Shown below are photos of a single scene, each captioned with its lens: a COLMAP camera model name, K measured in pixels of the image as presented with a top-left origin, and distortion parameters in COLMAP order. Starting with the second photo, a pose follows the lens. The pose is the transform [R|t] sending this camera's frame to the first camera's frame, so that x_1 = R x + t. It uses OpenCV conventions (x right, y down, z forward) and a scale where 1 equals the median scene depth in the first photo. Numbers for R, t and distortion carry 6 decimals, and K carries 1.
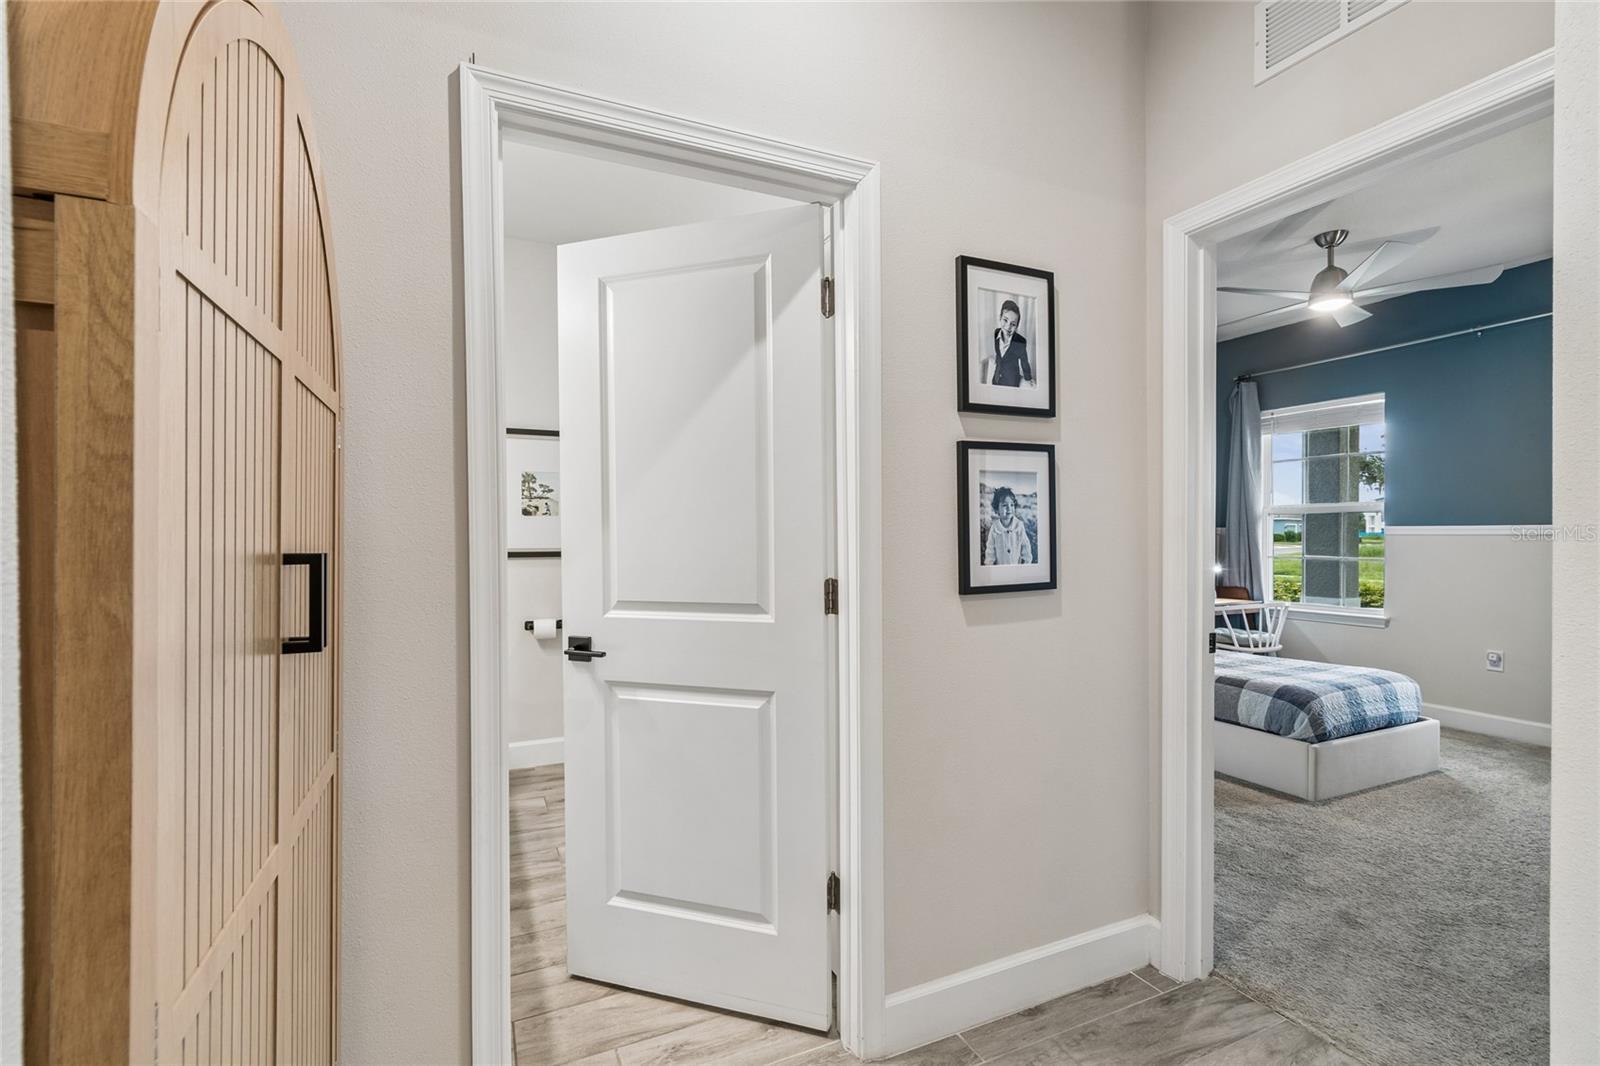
lens RADIAL K [[720.2, 0, 794.8], [0, 720.2, 539.8], [0, 0, 1]] dist [0.000254, -0.000132]
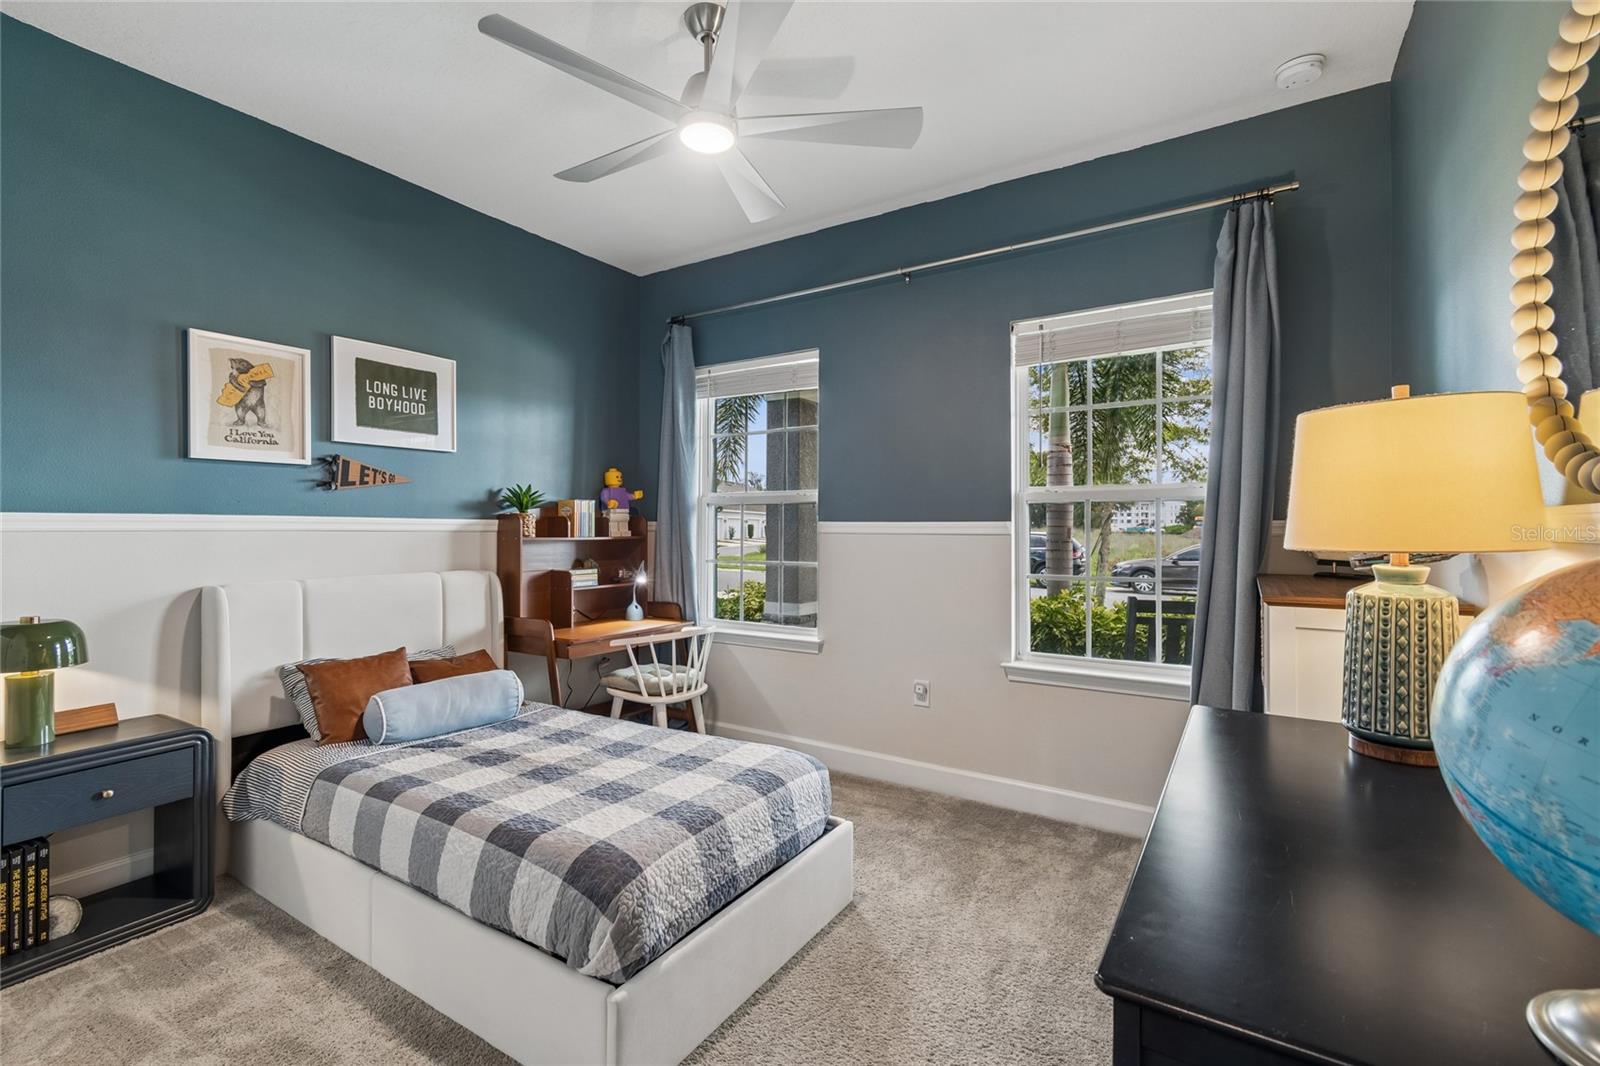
lens RADIAL K [[695.7, 0, 797.6], [0, 695.7, 524.6], [0, 0, 1]] dist [0.001242, -0.000028]
pose [[0.838712, 0.009123, 0.544500, 0.386331], [-0.002723, 0.999917, -0.012559, -0.006101], [-0.544569, 0.009051, 0.838667, 0.378902]]
